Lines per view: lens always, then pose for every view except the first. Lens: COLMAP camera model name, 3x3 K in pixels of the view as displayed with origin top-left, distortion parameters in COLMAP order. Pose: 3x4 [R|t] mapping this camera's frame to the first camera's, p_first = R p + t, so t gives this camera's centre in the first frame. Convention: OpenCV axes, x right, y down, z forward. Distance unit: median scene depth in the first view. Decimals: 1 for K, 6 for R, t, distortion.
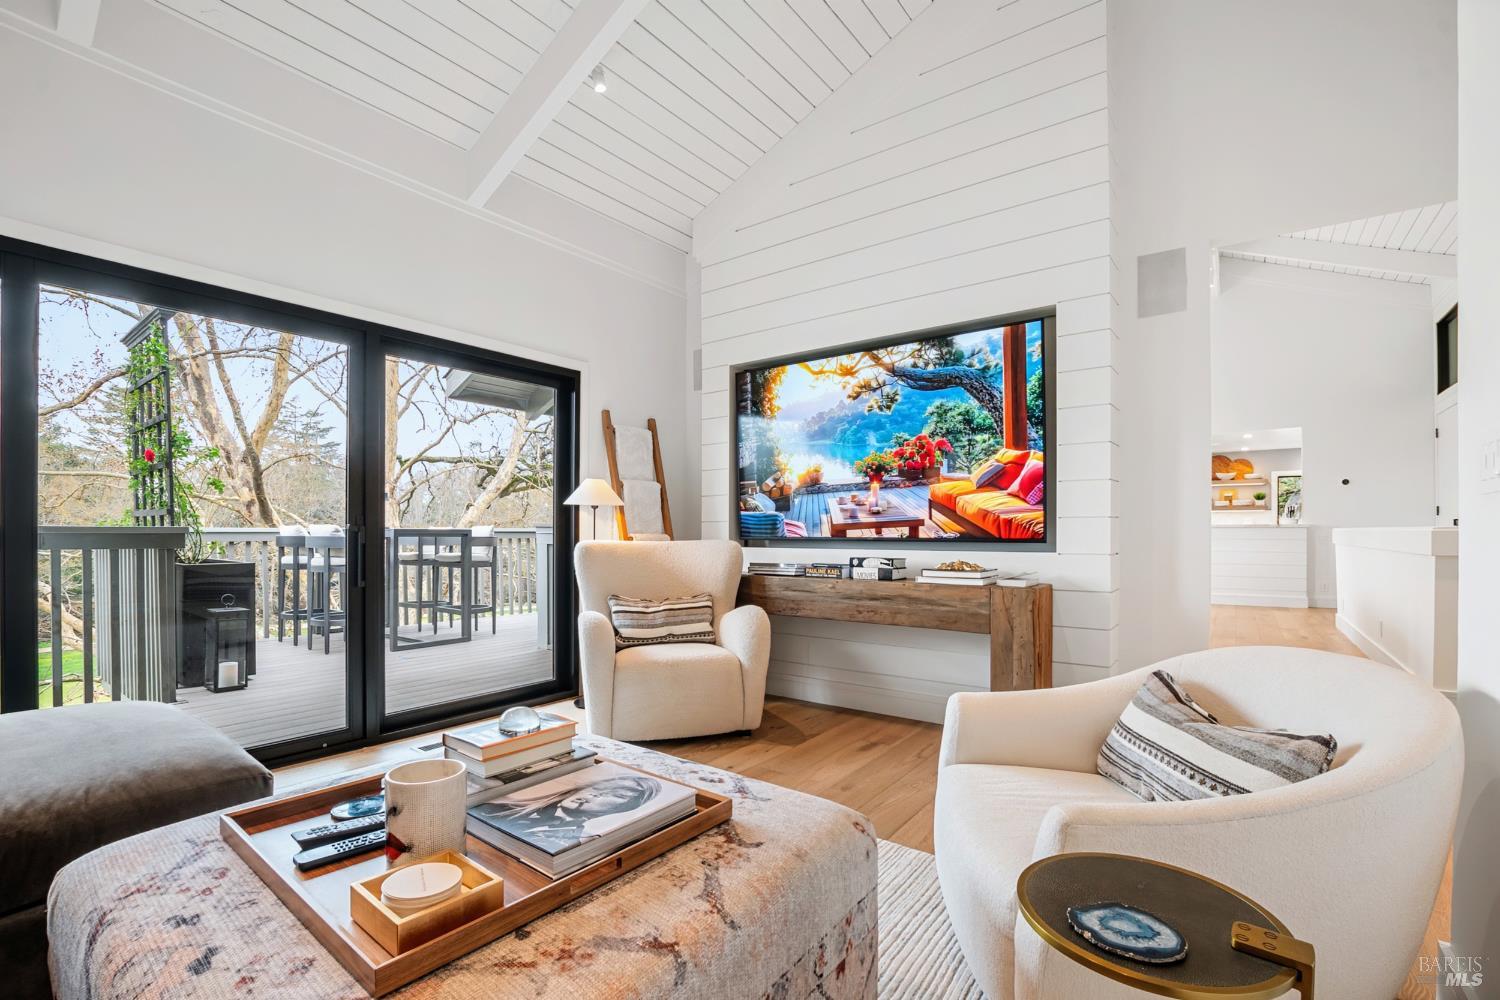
lens RADIAL K [[662.8, 0, 743.2], [0, 662.8, 535.1], [0, 0, 1]] dist [-0.035676, 0.006280]
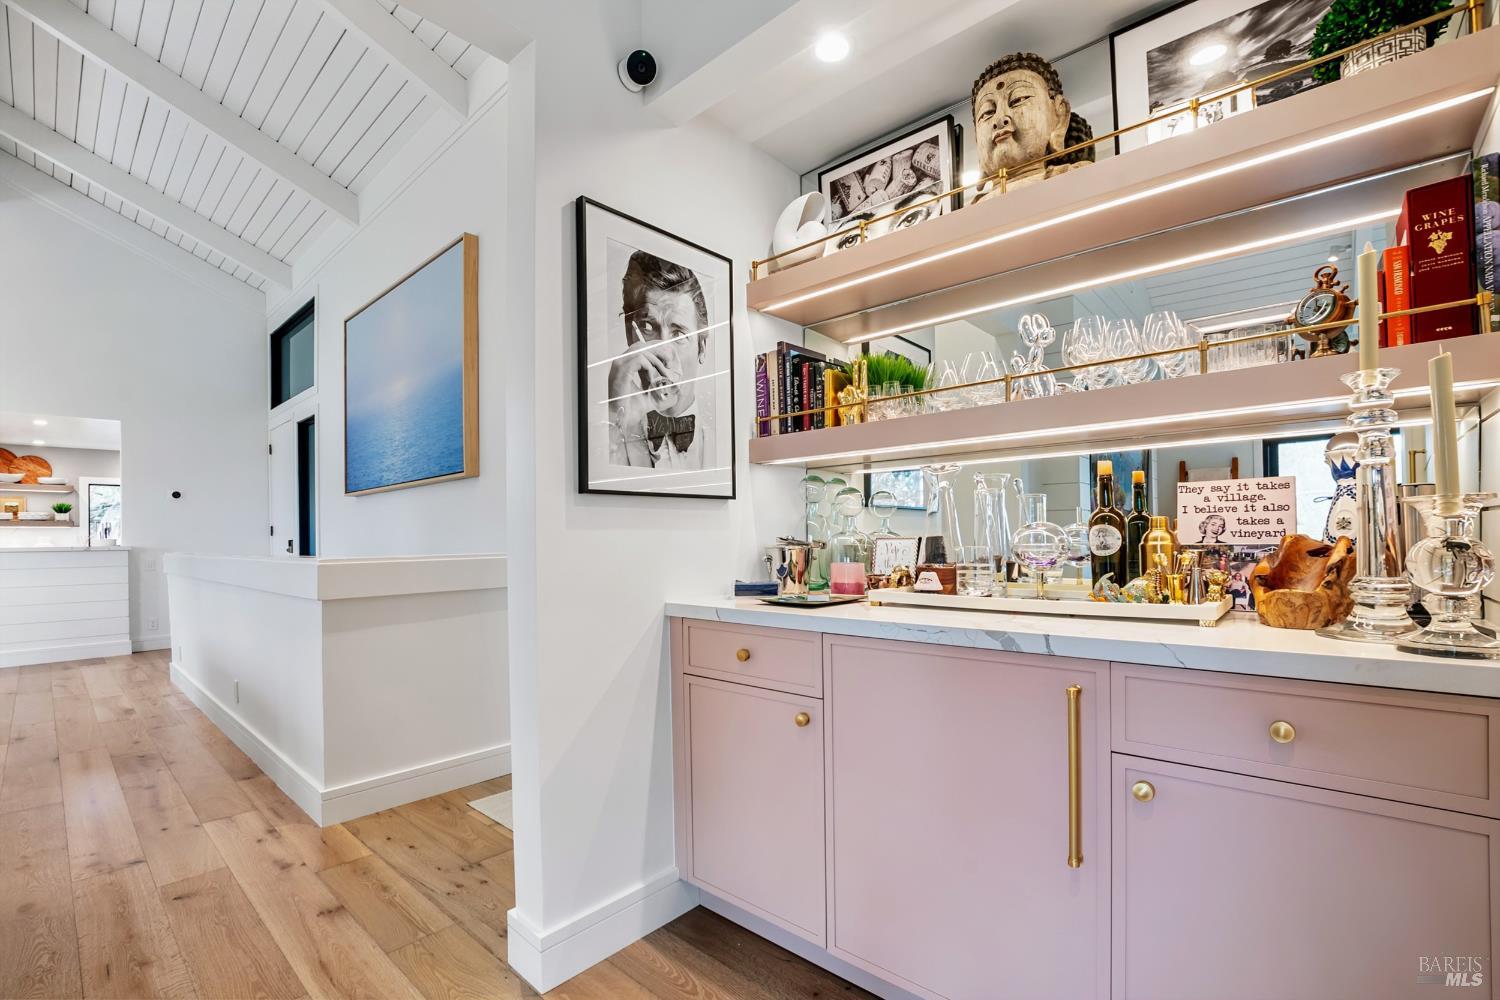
lens RADIAL K [[662.8, 0, 743.2], [0, 662.8, 535.1], [0, 0, 1]] dist [-0.035676, 0.006280]
pose [[0.091718, 0.004729, 0.995774, 0.395531], [0.020293, 0.999772, -0.006617, -0.023964], [-0.995578, 0.020814, 0.091601, 0.455808]]
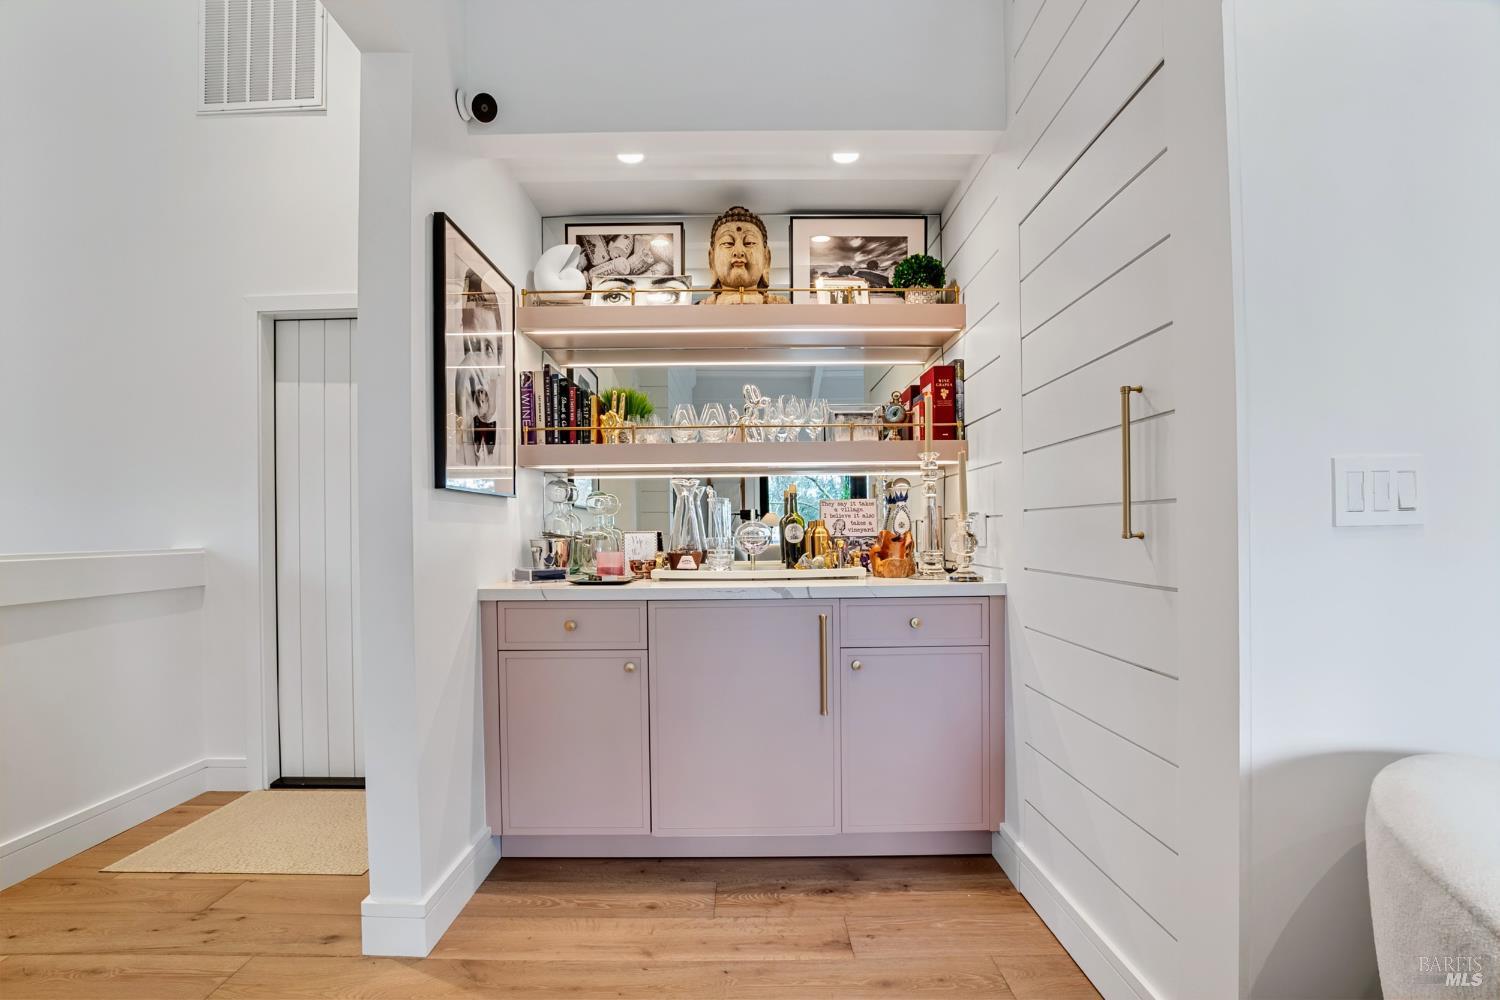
lens RADIAL K [[662.8, 0, 743.2], [0, 662.8, 535.1], [0, 0, 1]] dist [-0.035676, 0.006280]
pose [[-0.598149, 0.001601, 0.801383, 0.311642], [0.016495, 0.999811, 0.010315, -0.025037], [-0.801215, 0.019389, -0.598062, 0.720264]]
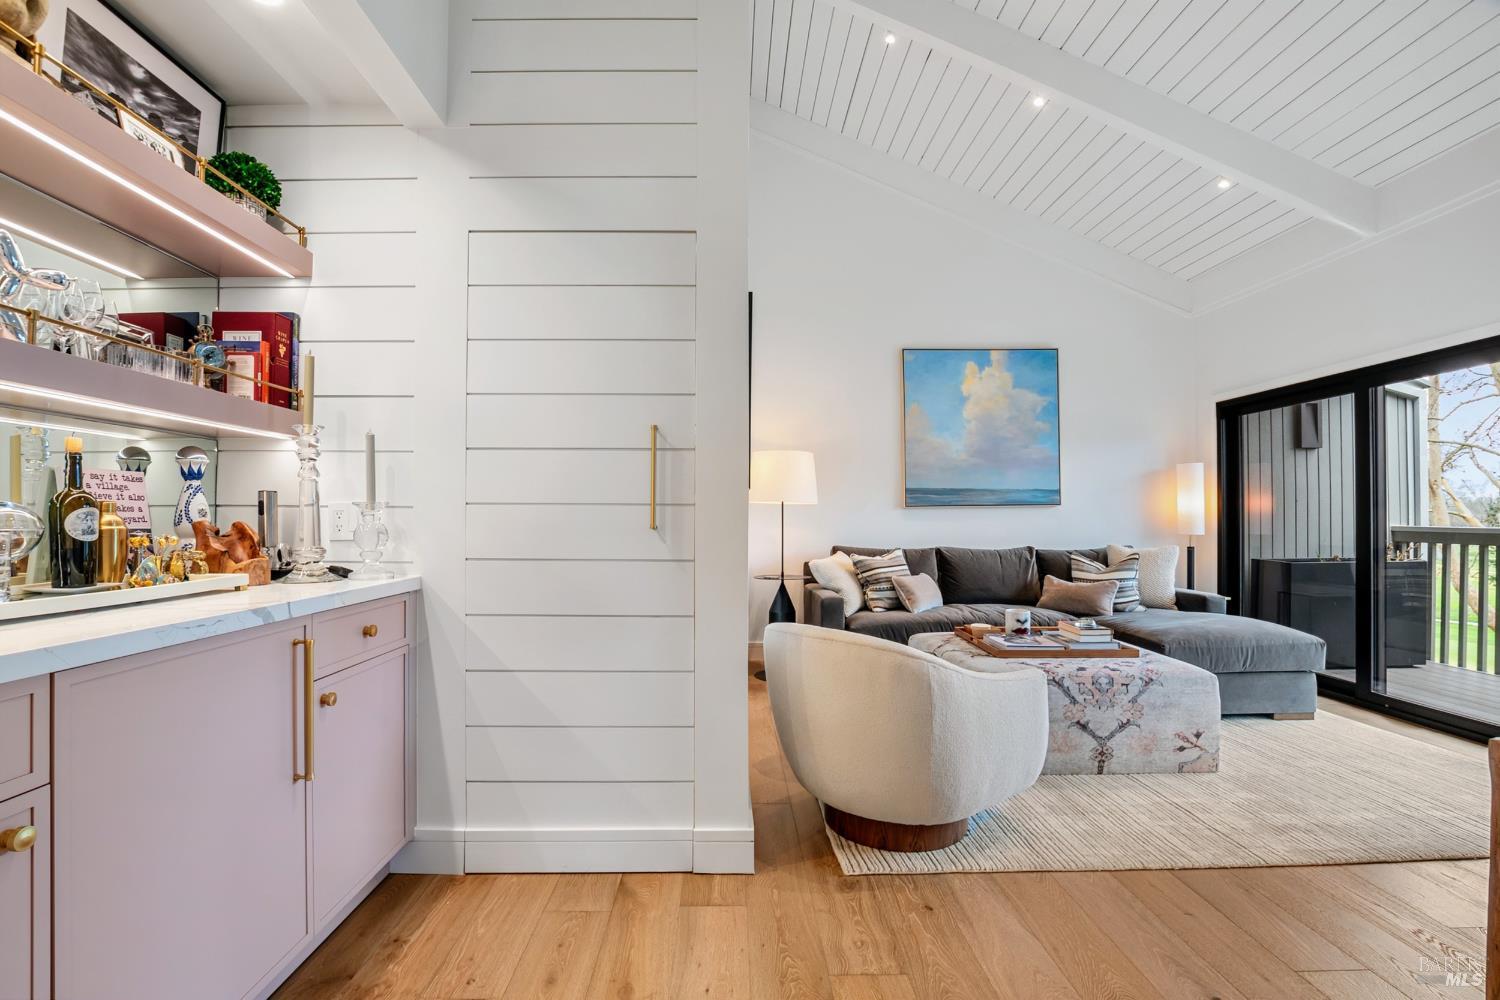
lens RADIAL K [[662.3, 0, 746.1], [0, 662.3, 516.3], [0, 0, 1]] dist [-0.029970, 0.000276]
pose [[-0.788000, -0.005721, -0.615649, 0.756783], [-0.006855, 0.999976, -0.000519, -0.026058], [0.615637, 0.003811, -0.788020, 0.802670]]
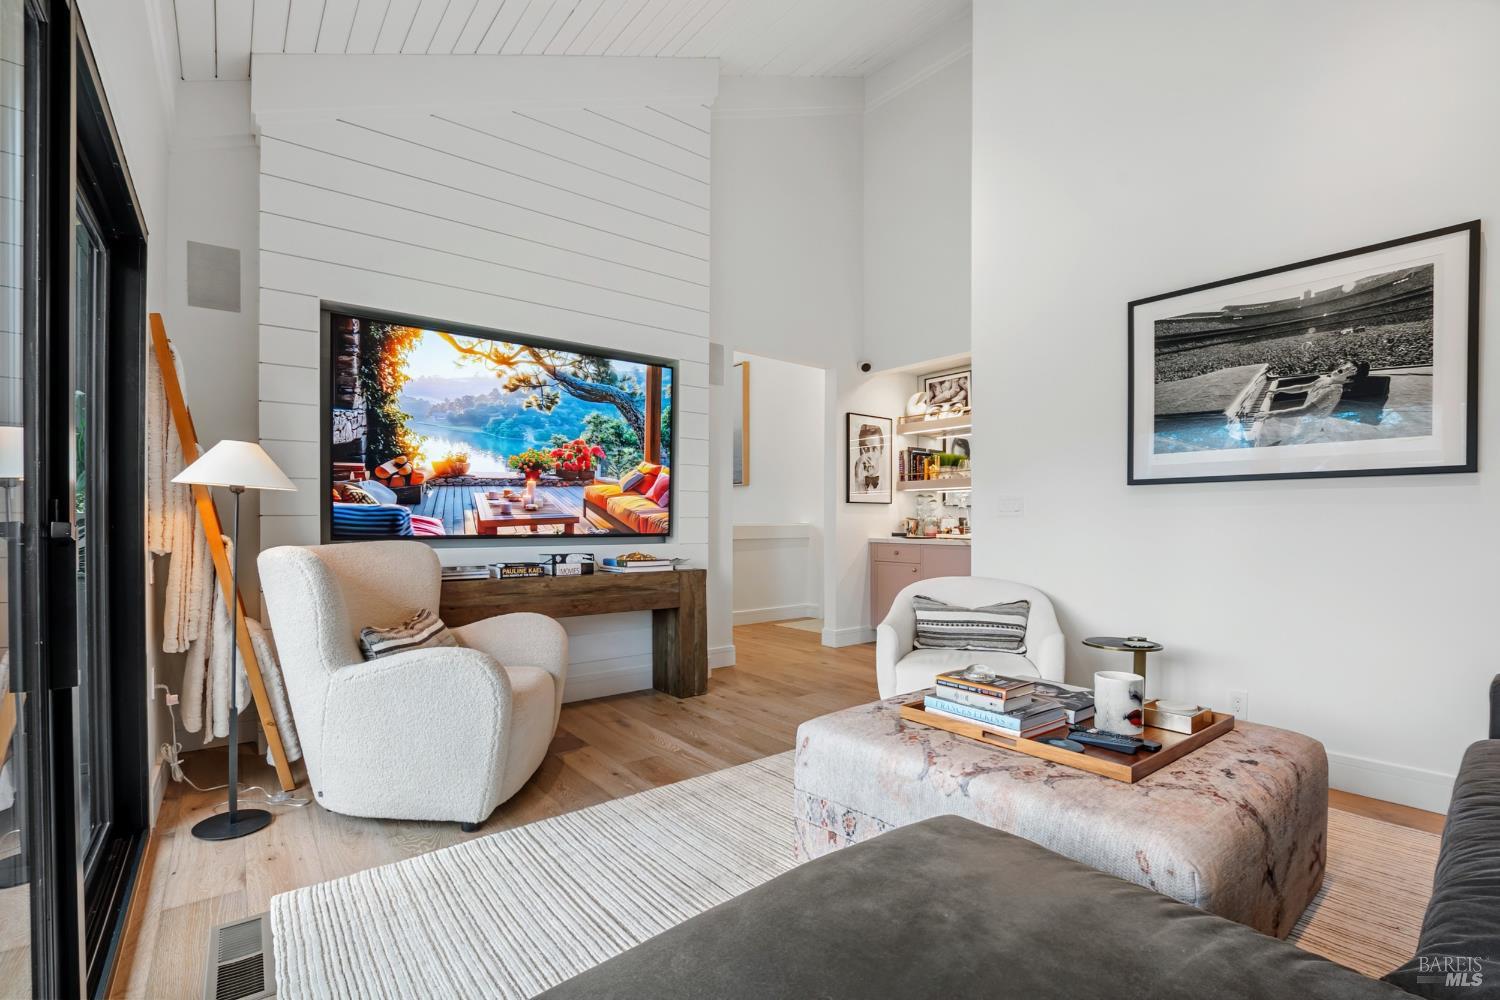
lens RADIAL K [[662.8, 0, 743.2], [0, 662.8, 535.1], [0, 0, 1]] dist [-0.035676, 0.006280]
pose [[0.265916, -0.017122, 0.963844, -0.690422], [0.005935, 0.999852, 0.016124, -0.009867], [-0.963978, 0.001433, 0.265978, 0.434008]]
